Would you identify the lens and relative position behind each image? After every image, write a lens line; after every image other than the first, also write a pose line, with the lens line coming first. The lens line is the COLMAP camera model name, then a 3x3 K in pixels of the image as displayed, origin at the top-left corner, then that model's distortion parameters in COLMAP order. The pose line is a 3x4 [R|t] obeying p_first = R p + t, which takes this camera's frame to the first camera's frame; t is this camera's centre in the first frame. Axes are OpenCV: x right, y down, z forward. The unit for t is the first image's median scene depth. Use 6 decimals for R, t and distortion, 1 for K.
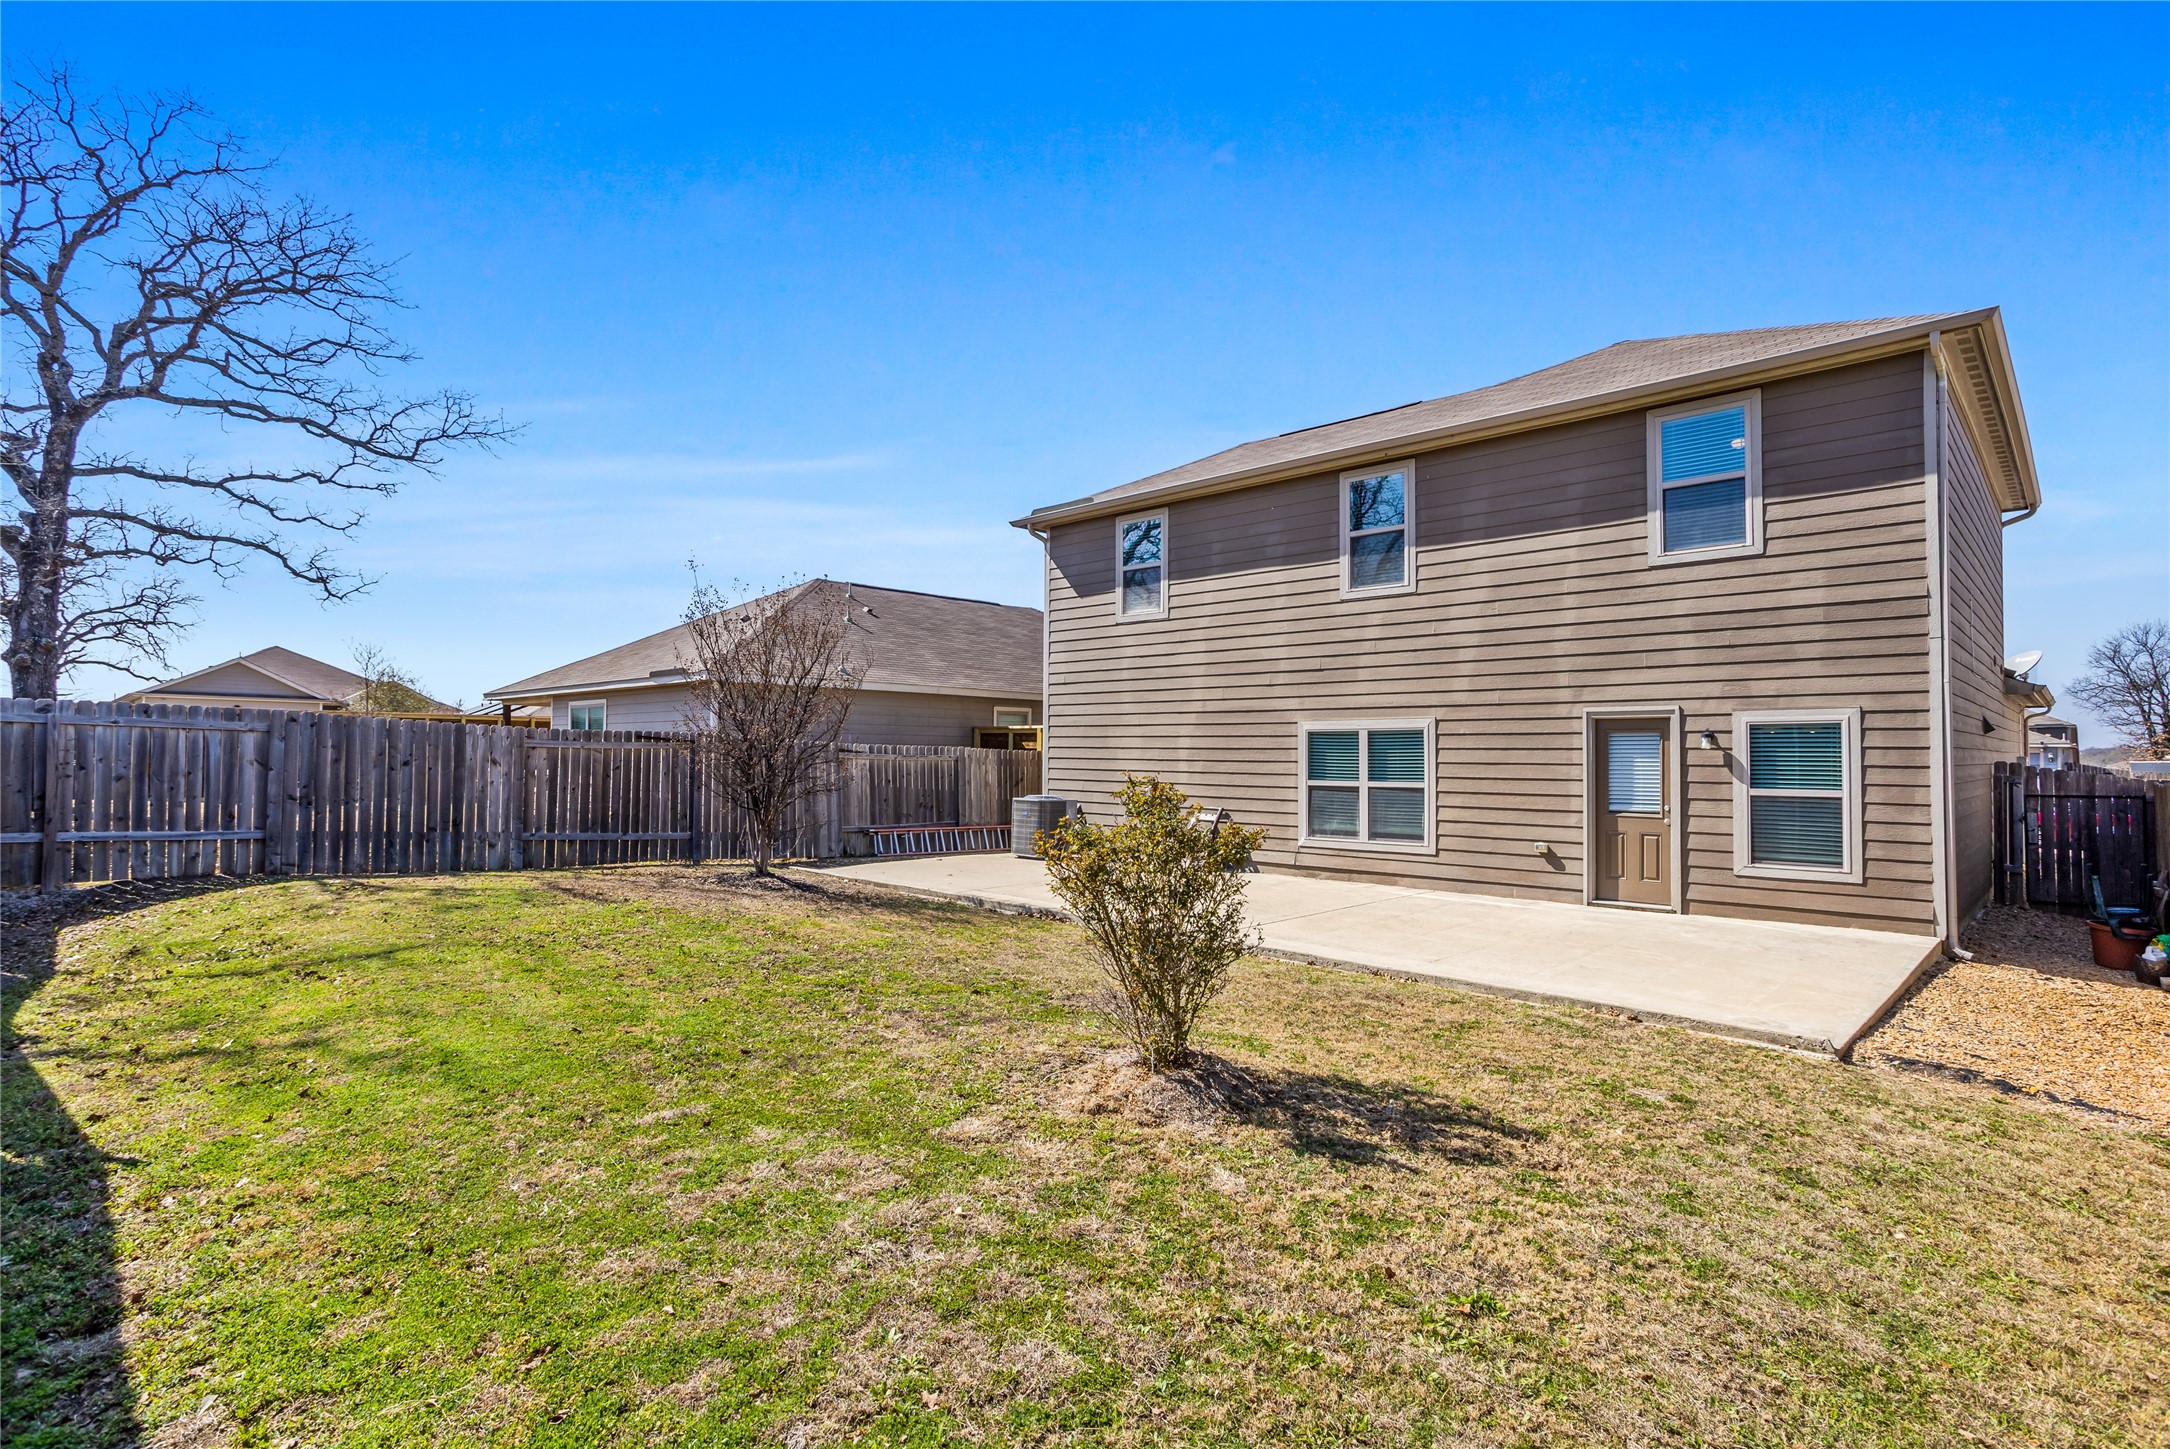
lens RADIAL K [[1059.5, 0, 1108.3], [0, 1059.5, 723.7], [0, 0, 1]] dist [0.001307, 0.000097]
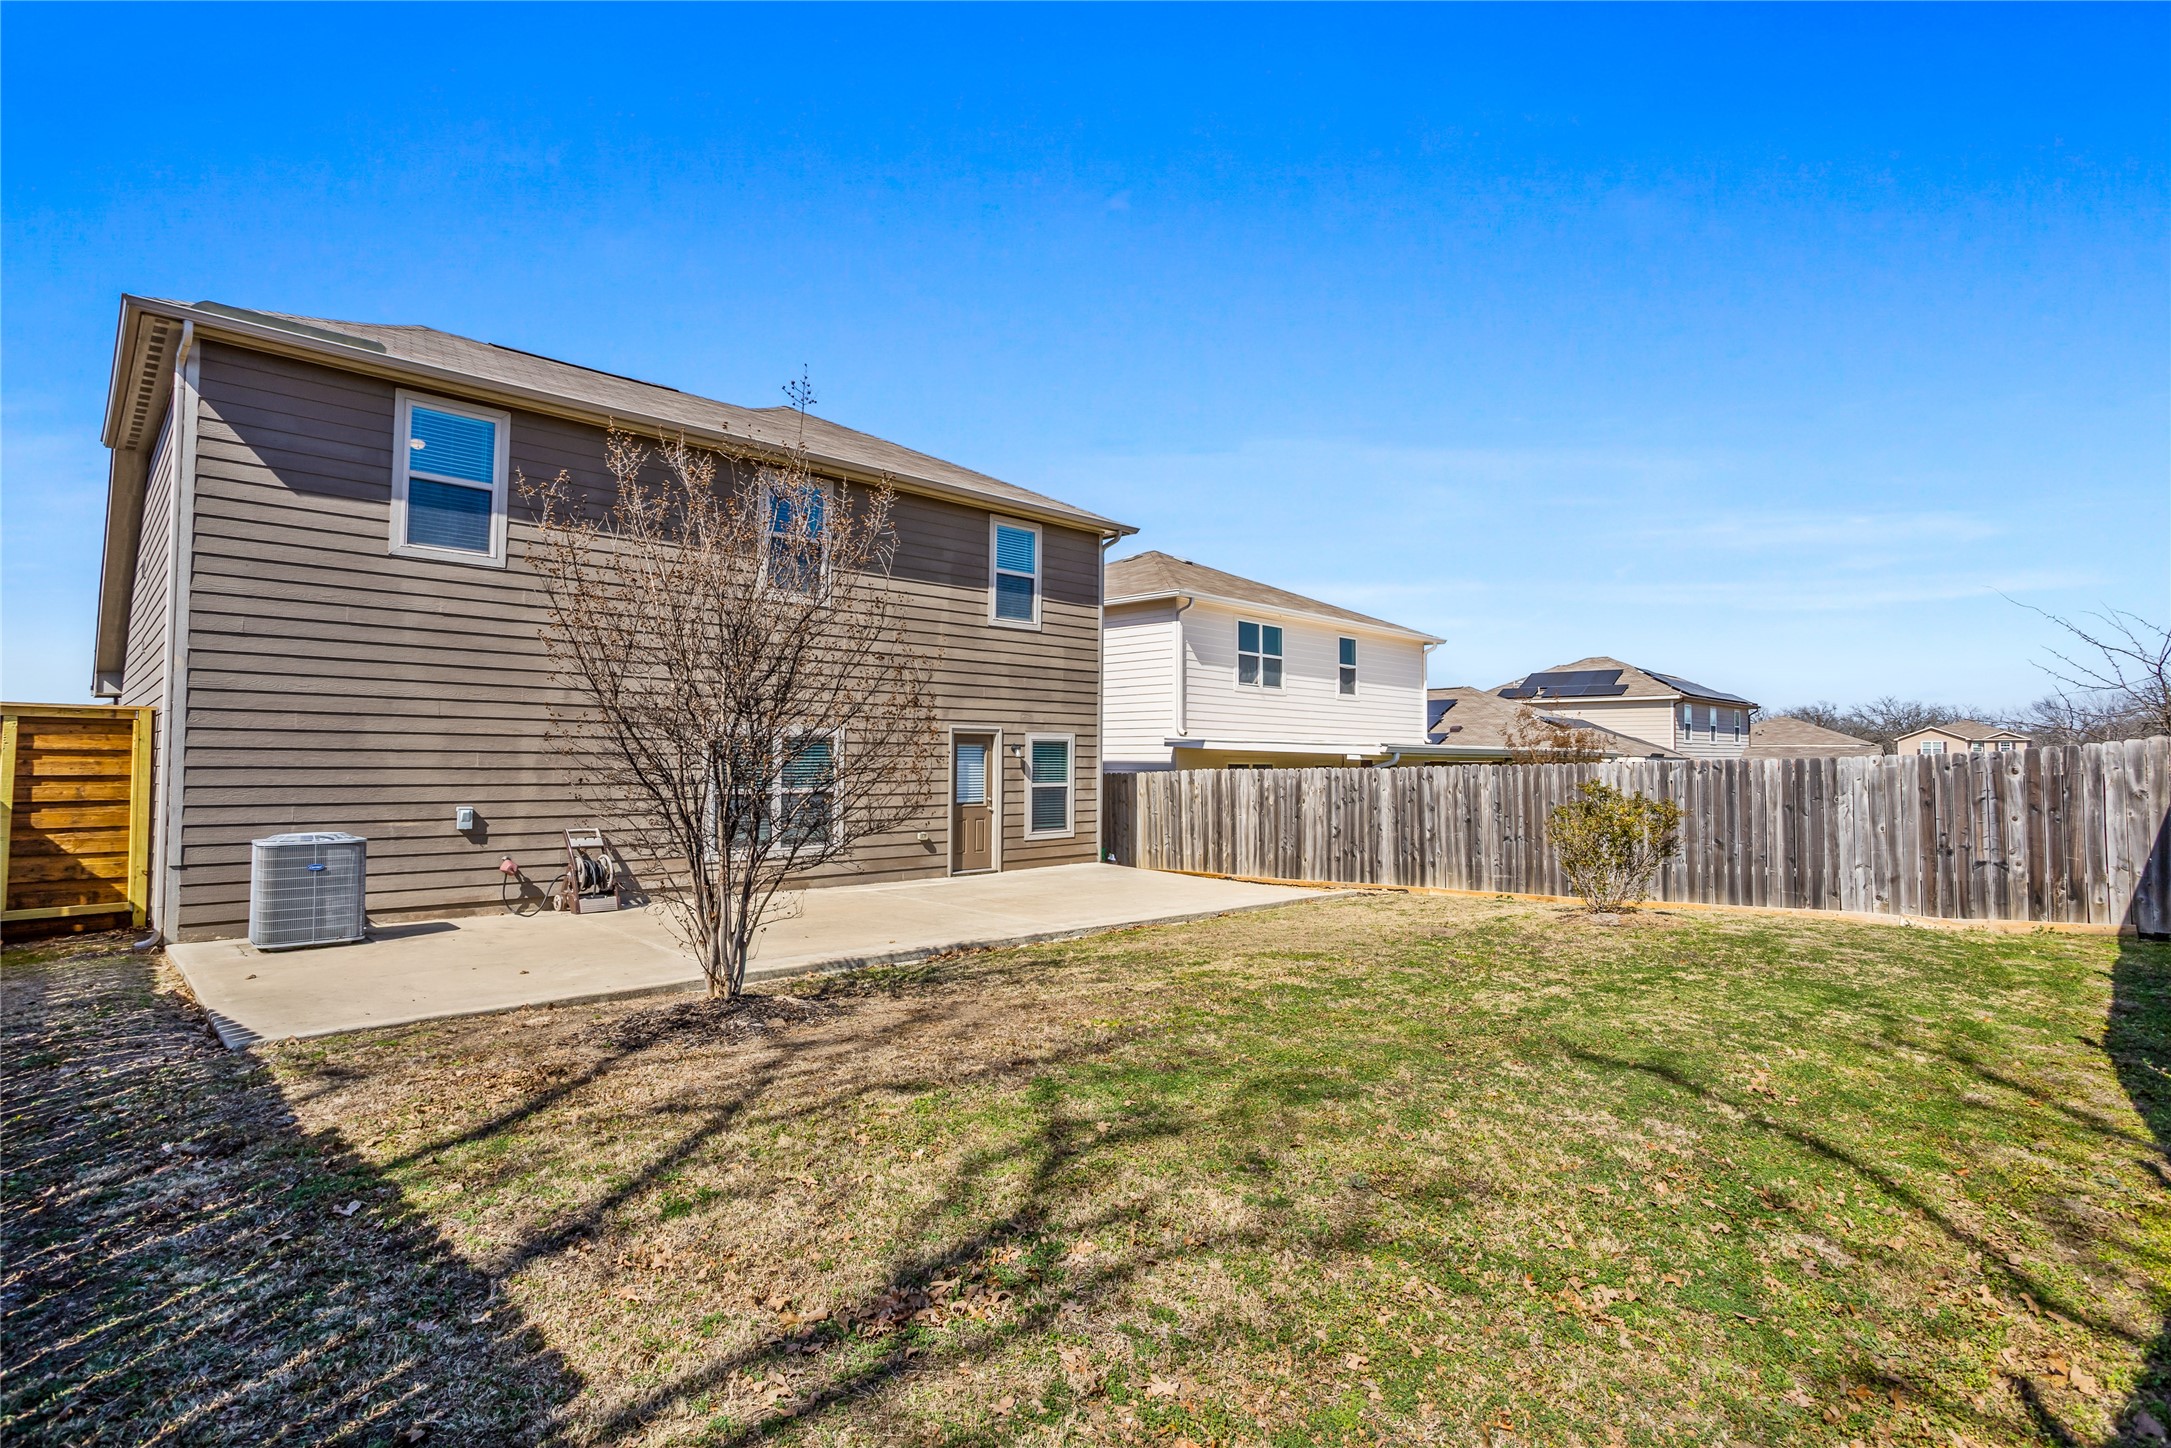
lens RADIAL K [[1060.0, 0, 1108.8], [0, 1060.0, 723.2], [0, 0, 1]] dist [0.001307, 0.000097]
pose [[0.037271, 0.035098, 0.998689, -0.853539], [-0.027418, 0.999043, -0.034087, 0.022440], [-0.998929, -0.026112, 0.038198, 0.772112]]
